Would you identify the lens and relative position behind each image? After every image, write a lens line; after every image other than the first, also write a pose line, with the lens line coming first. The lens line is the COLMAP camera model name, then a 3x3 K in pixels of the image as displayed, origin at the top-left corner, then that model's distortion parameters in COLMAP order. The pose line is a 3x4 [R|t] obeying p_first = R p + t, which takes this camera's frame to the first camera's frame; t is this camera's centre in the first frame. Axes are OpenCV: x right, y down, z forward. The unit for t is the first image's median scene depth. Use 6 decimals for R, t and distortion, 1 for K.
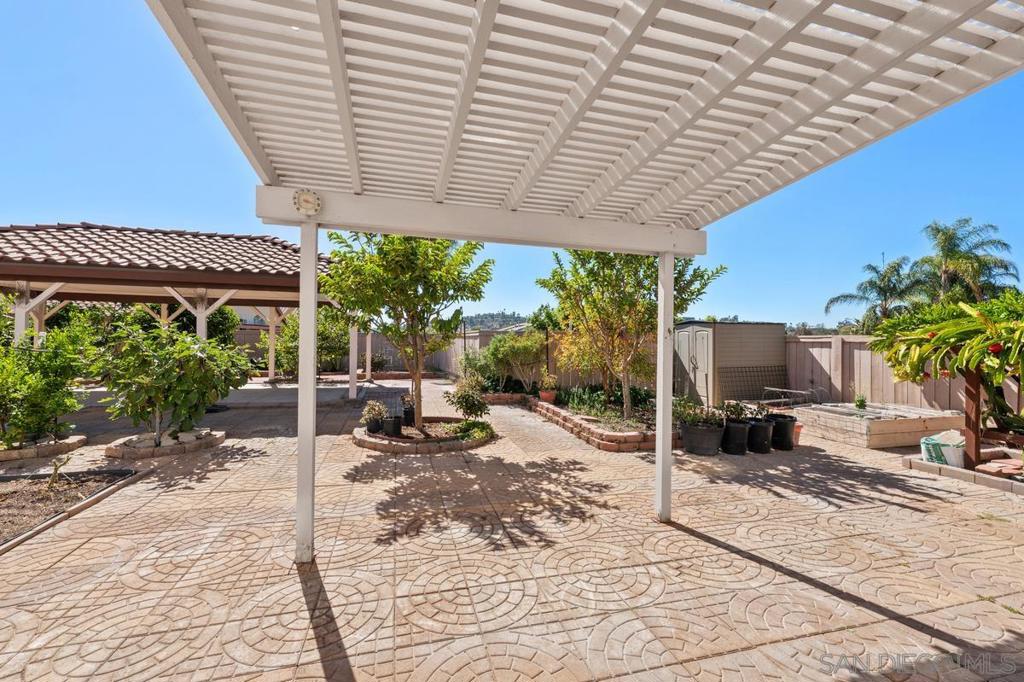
lens RADIAL K [[418.7, 0, 509.7], [0, 418.7, 341.8], [0, 0, 1]] dist [-0.003901, 0.000080]
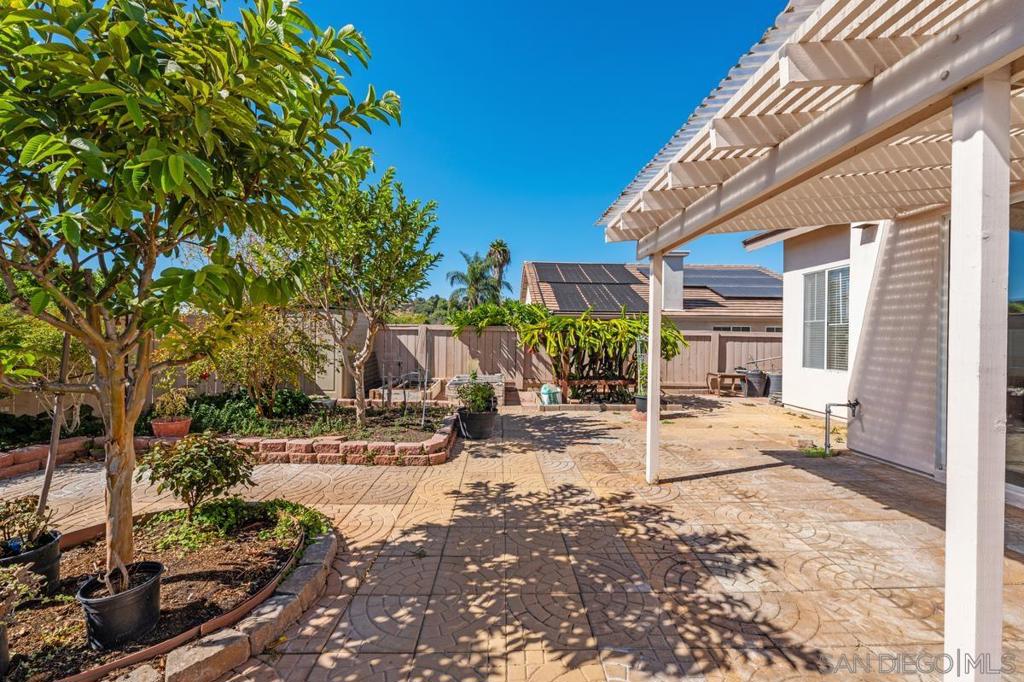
lens RADIAL K [[418.7, 0, 511.9], [0, 418.7, 337.2], [0, 0, 1]] dist [-0.003901, 0.000080]
pose [[0.237647, -0.015529, 0.971228, -0.719765], [-0.000888, 0.999868, 0.016204, 0.003351], [-0.971351, -0.004714, 0.237602, 0.942724]]
